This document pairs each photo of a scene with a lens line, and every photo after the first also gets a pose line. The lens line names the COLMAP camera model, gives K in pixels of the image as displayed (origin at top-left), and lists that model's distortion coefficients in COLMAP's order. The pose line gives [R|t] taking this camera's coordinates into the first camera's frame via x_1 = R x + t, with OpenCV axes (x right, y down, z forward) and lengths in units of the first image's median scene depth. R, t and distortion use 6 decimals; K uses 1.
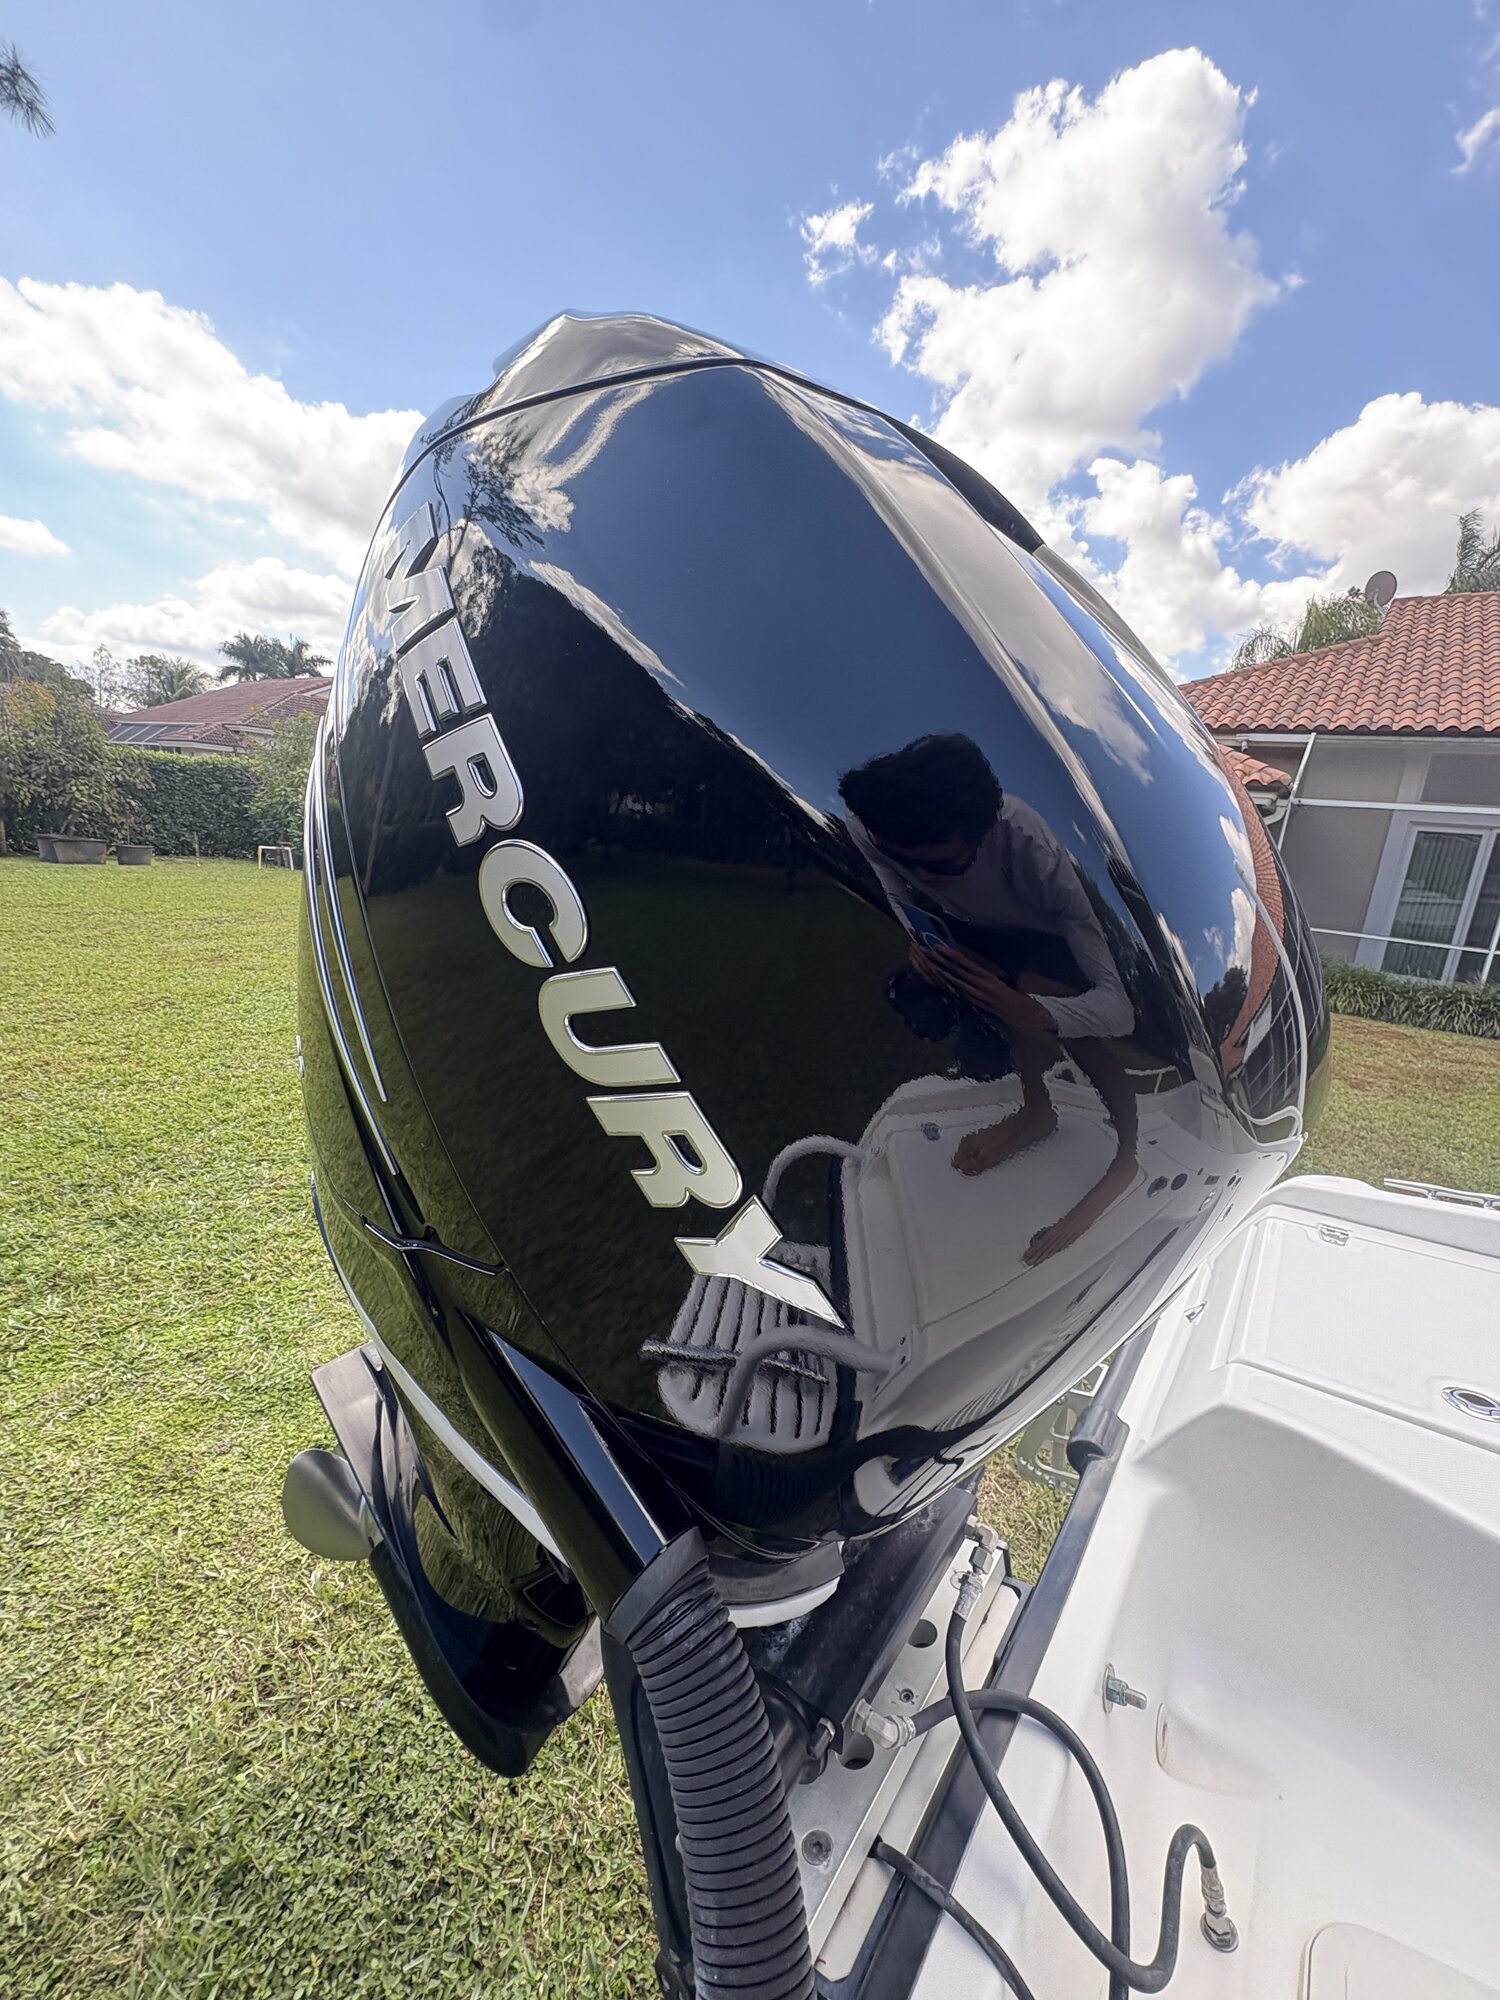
lens RADIAL K [[792.9, 0, 748.8], [0, 792.9, 1002.9], [0, 0, 1]] dist [-0.003400, 0.000579]
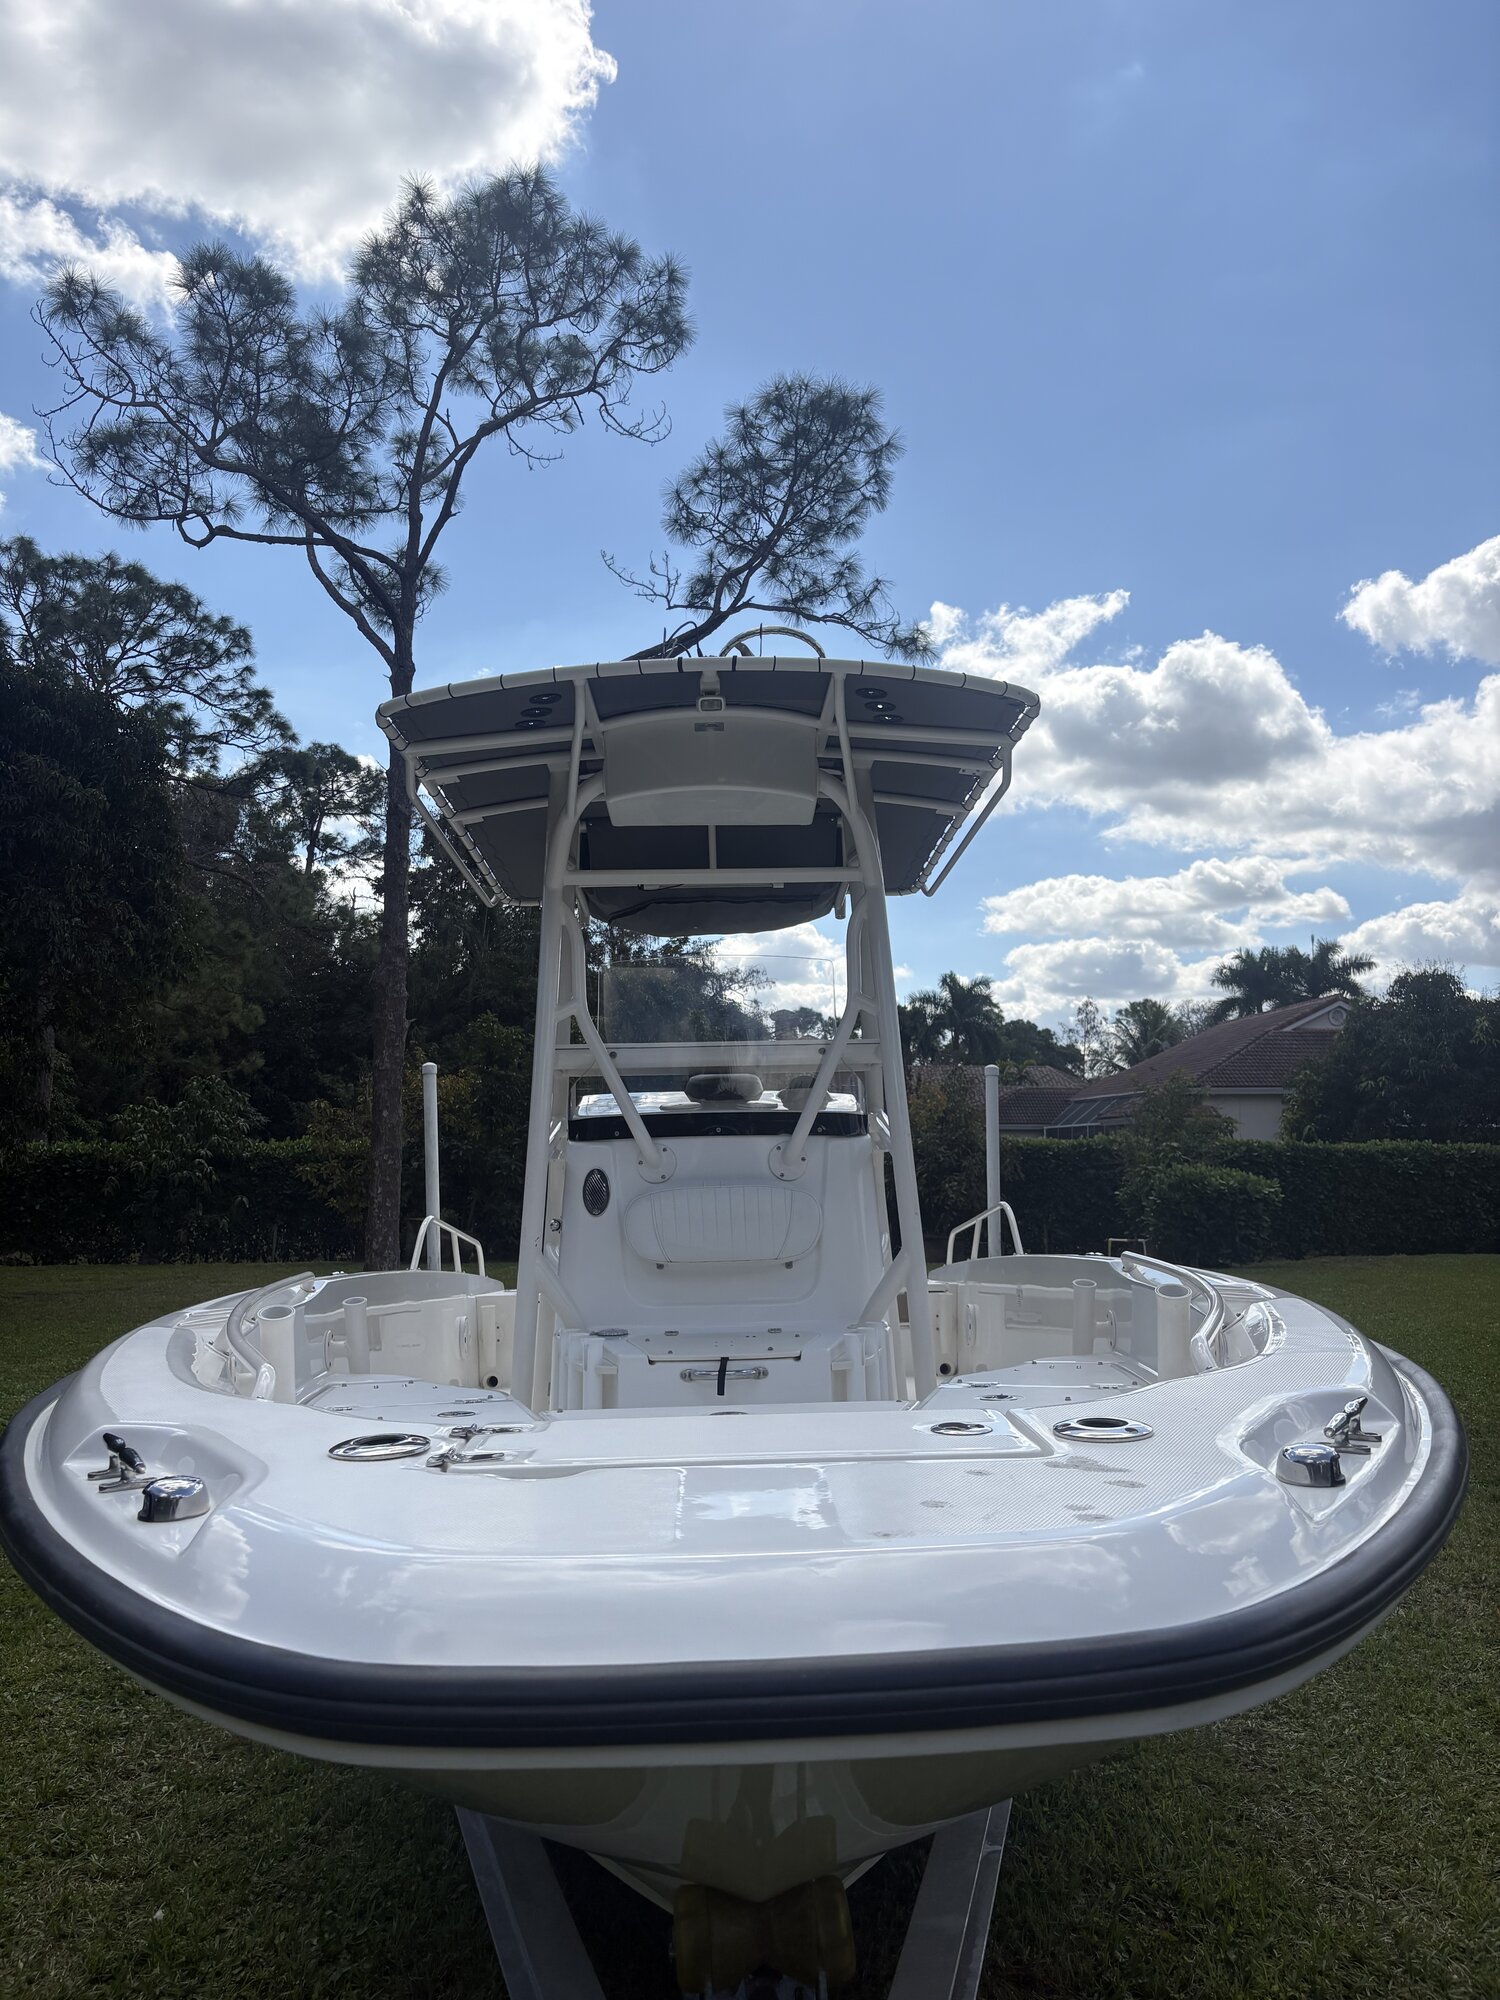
lens RADIAL K [[1514.2, 0, 747.6], [0, 1514.2, 1005.4], [0, 0, 1]] dist [0.013336, -0.022143]
pose [[0.619959, -0.168934, -0.766233, 1.375098], [-0.113884, 0.946833, -0.300895, 0.328941], [0.776326, 0.273804, 0.567758, -0.975065]]
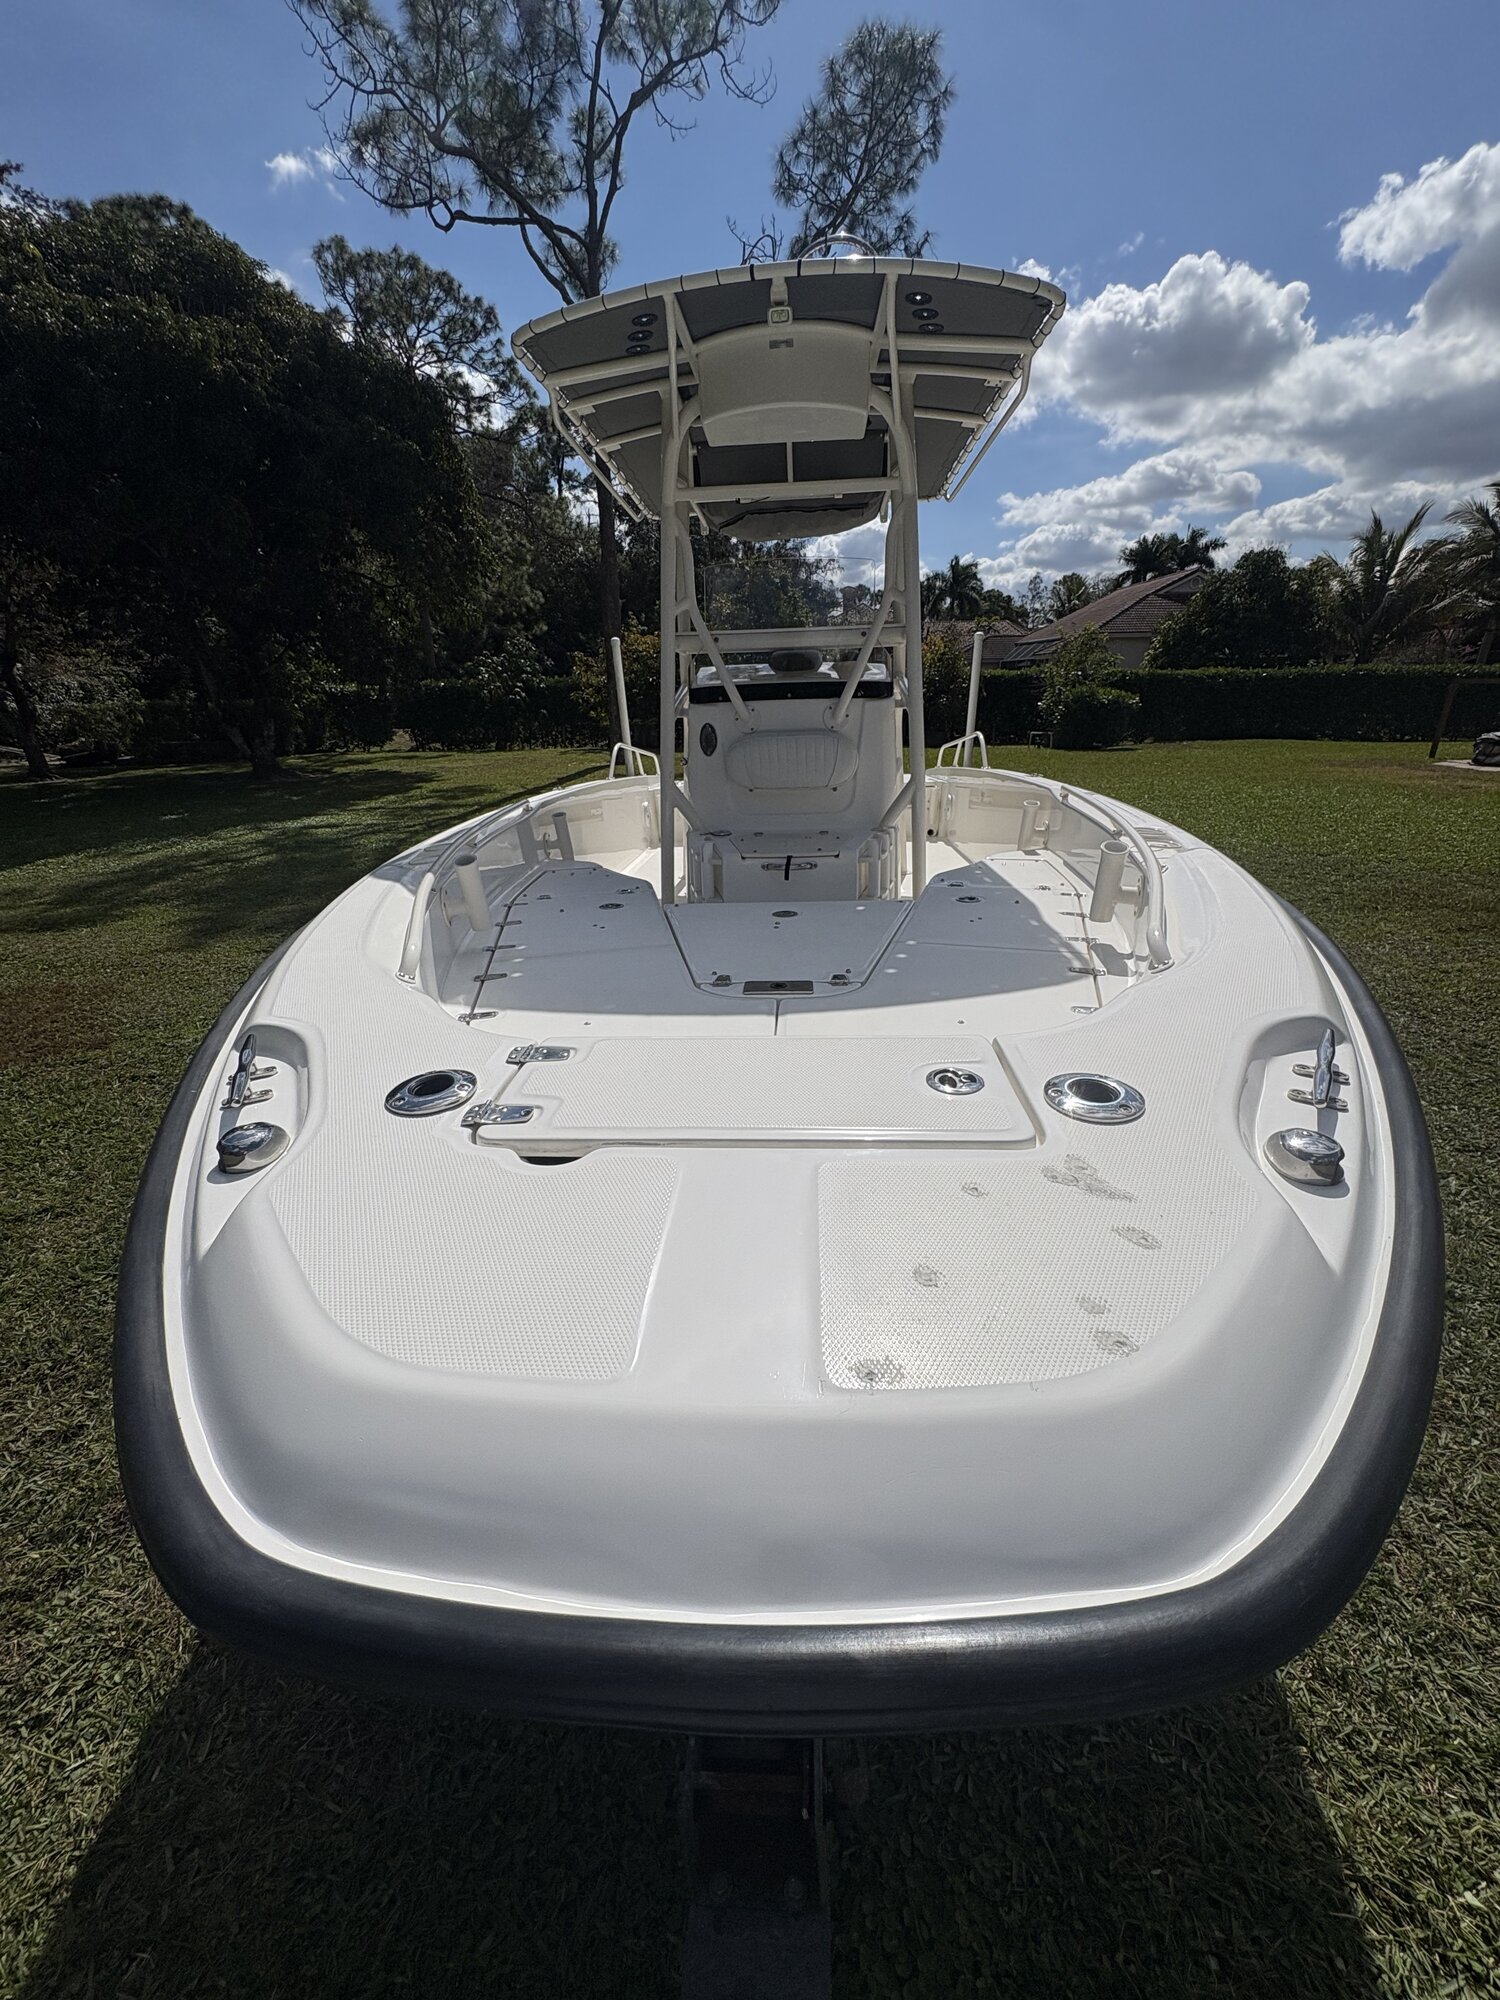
lens RADIAL K [[792.9, 0, 747.9], [0, 792.9, 1005.7], [0, 0, 1]] dist [-0.003400, 0.000579]
pose [[0.546193, 0.223909, -0.807179, 1.264423], [-0.119380, 0.974584, 0.189565, 0.269714], [0.829109, -0.007178, 0.559041, -0.878749]]
